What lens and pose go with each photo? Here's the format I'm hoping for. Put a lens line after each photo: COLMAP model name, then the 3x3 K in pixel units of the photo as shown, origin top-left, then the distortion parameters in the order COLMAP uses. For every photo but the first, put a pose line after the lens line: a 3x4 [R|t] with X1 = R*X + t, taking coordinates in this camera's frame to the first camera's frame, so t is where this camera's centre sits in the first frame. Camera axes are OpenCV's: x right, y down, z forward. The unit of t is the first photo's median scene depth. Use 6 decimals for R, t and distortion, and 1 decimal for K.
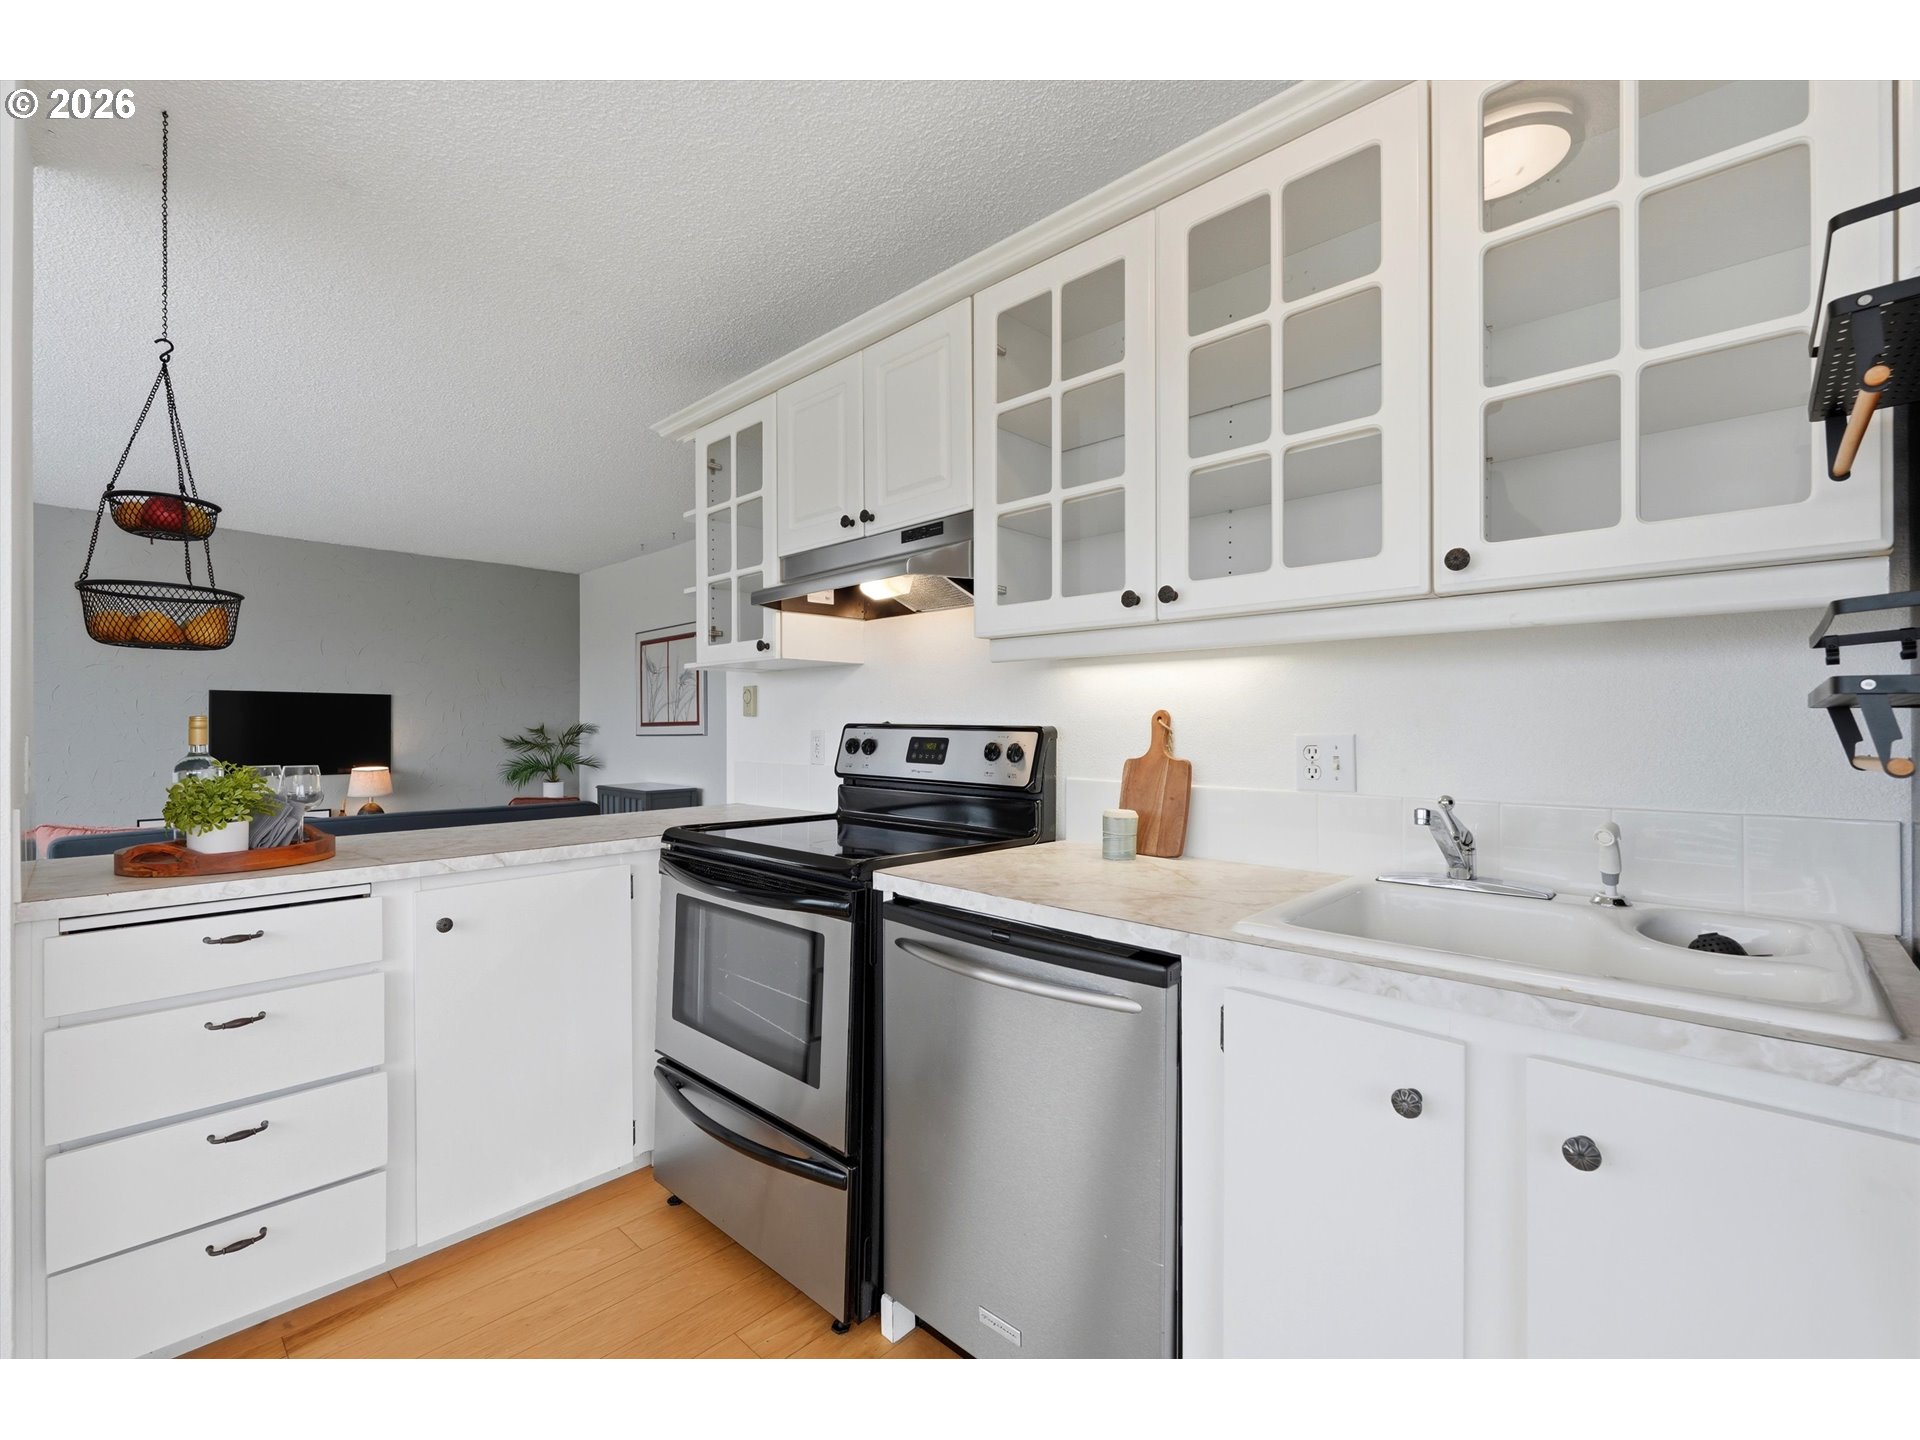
lens RADIAL K [[840.2, 0, 965.5], [0, 840.2, 721.6], [0, 0, 1]] dist [0.002604, -0.000022]
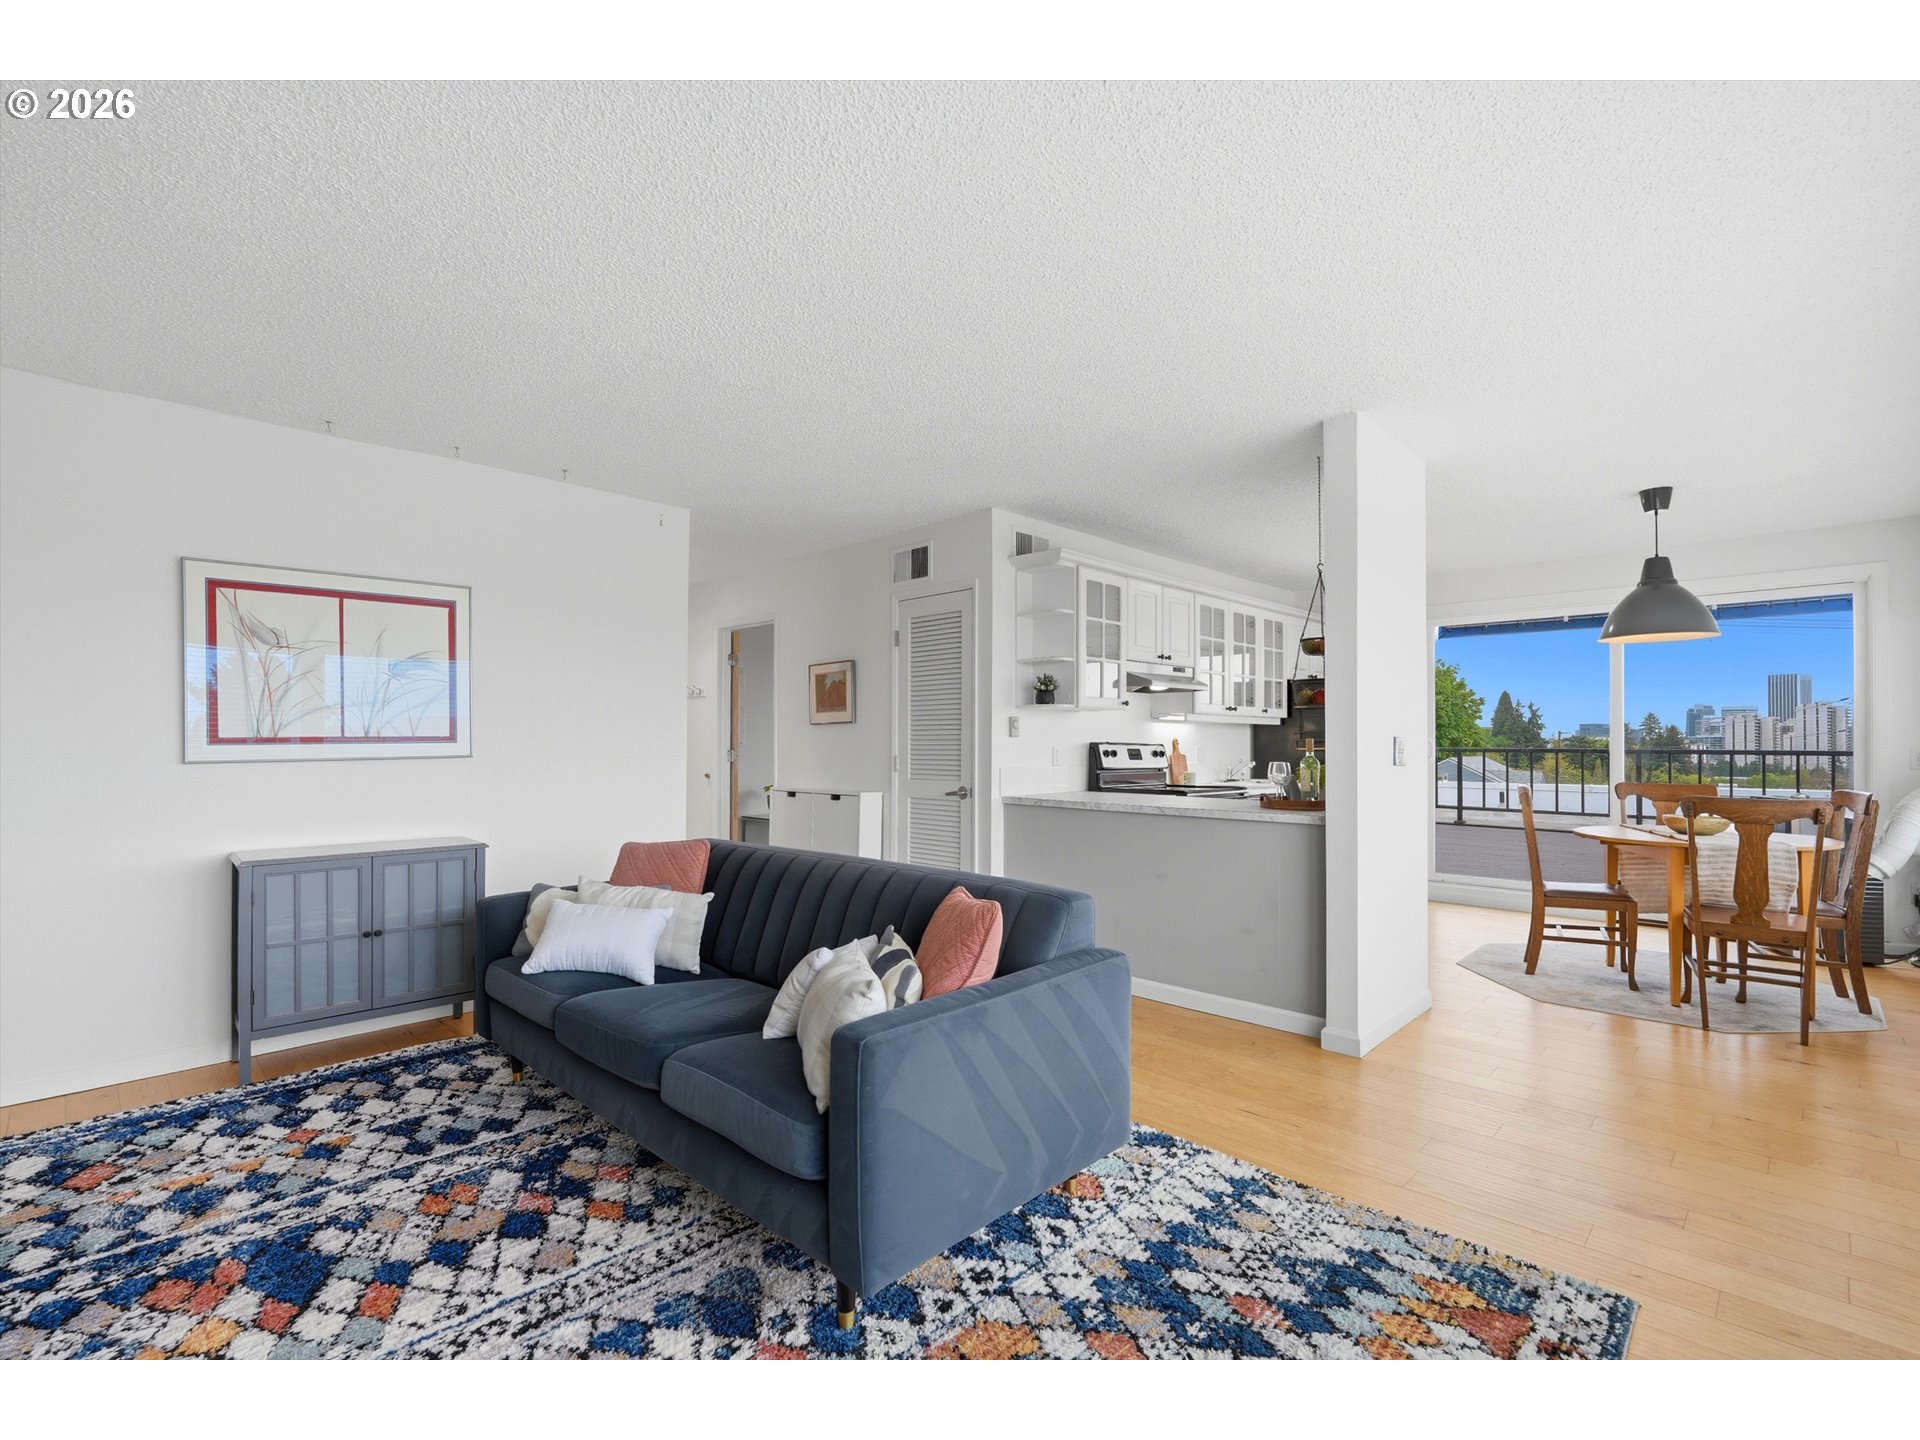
lens RADIAL K [[879.3, 0, 961.9], [0, 879.3, 731.4], [0, 0, 1]] dist [0.011772, -0.002121]
pose [[0.006944, 0.010440, 0.999921, -2.672362], [-0.006690, 0.999924, -0.010393, -0.000646], [-0.999954, -0.006617, 0.007013, 1.588063]]
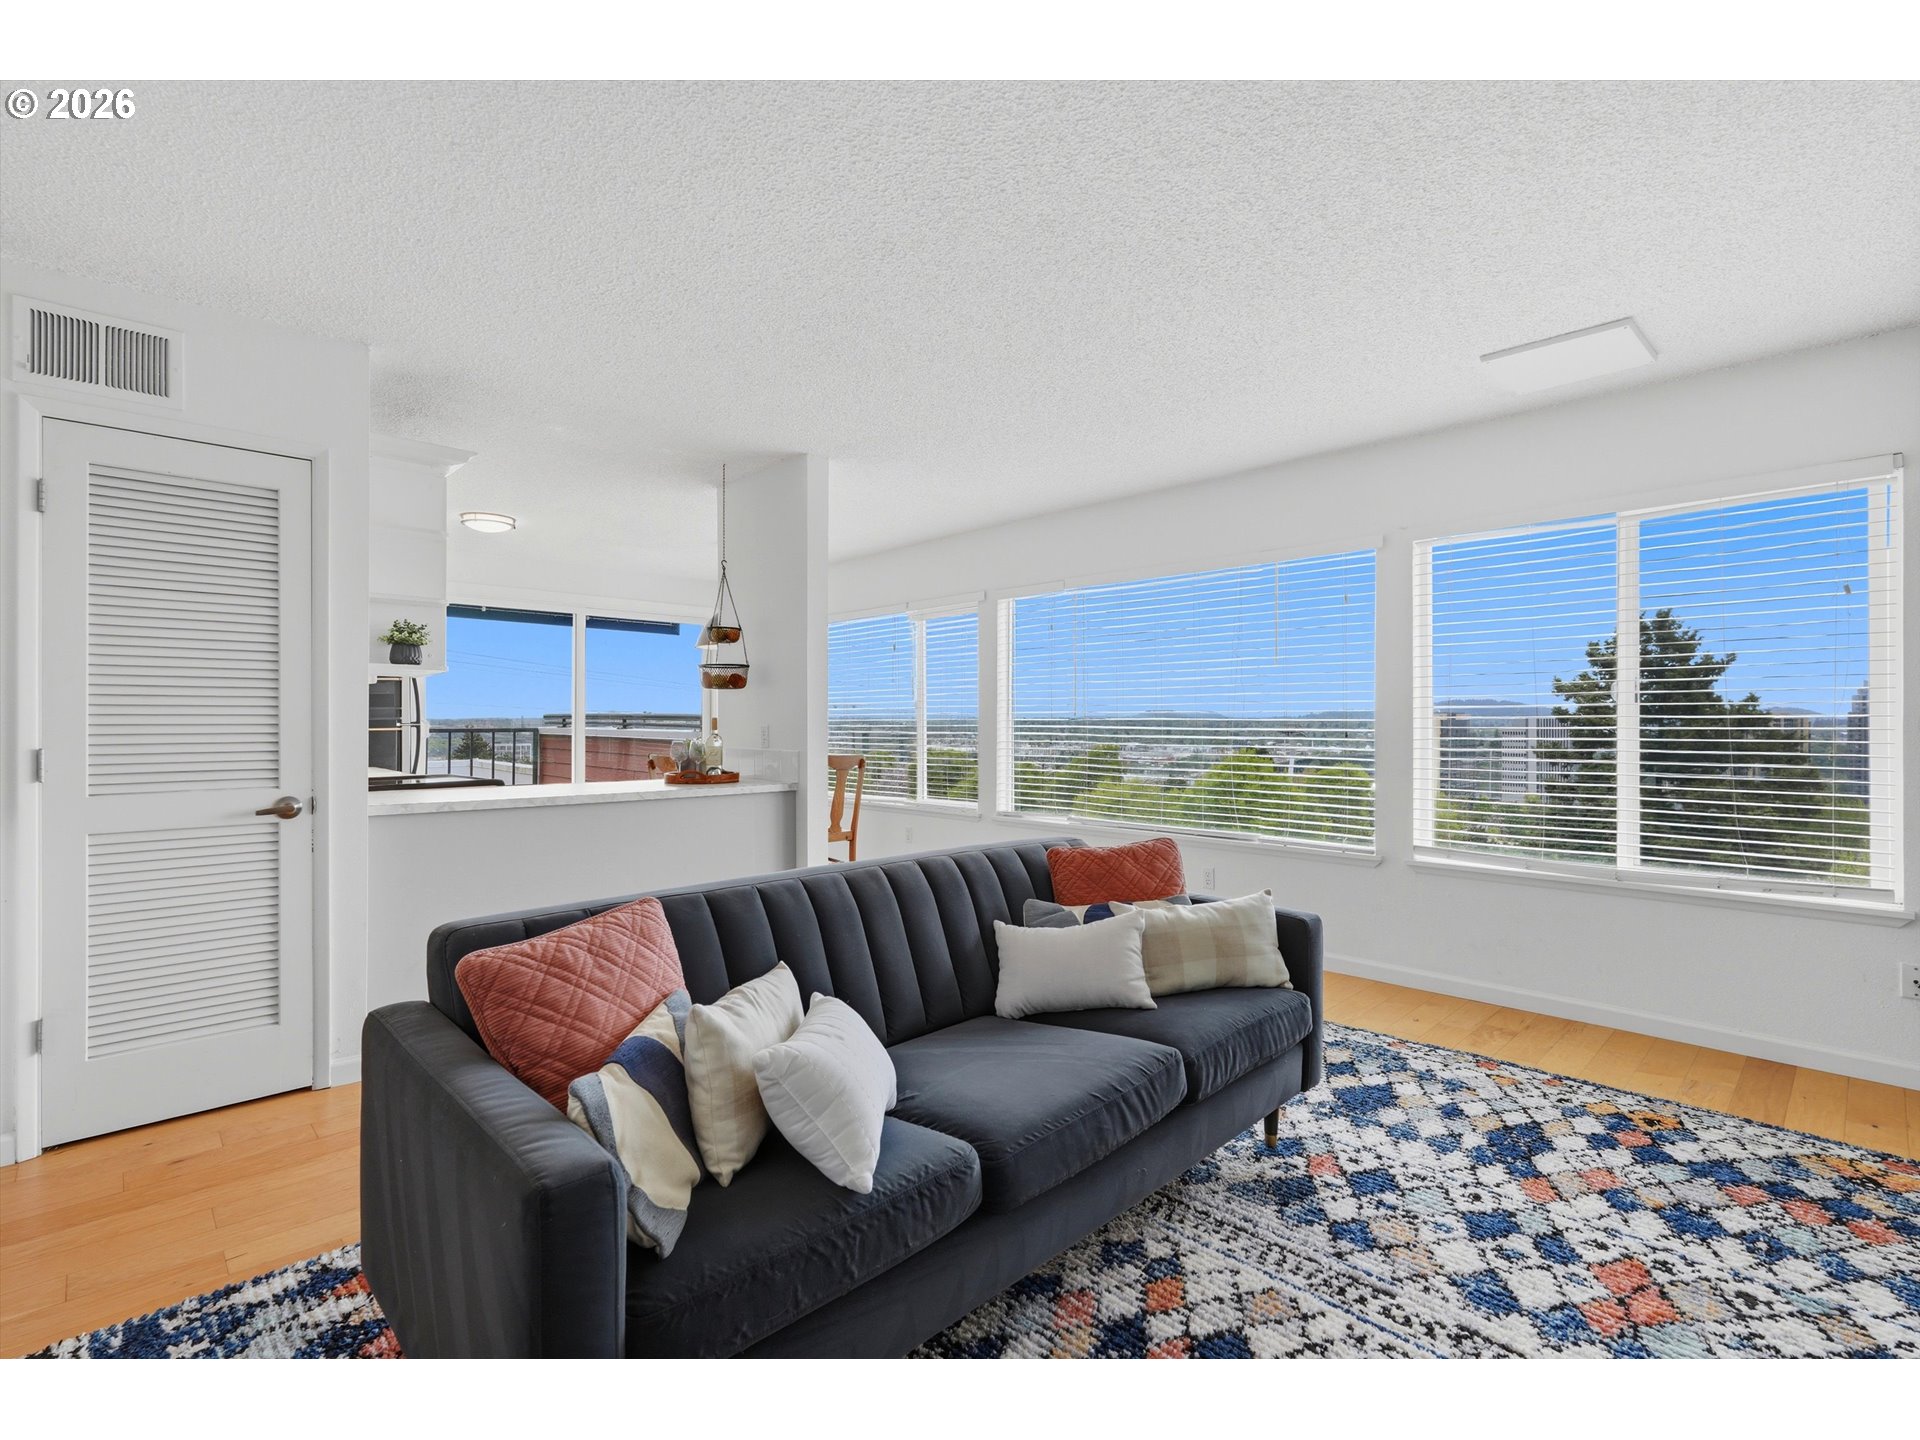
lens RADIAL K [[879.3, 0, 970.3], [0, 879.3, 711.1], [0, 0, 1]] dist [0.011772, -0.002121]
pose [[-0.999372, 0.003934, 0.035223, -1.447439], [0.003327, 0.999845, -0.017268, 0.014915], [-0.035286, -0.017140, -0.999230, 2.897464]]
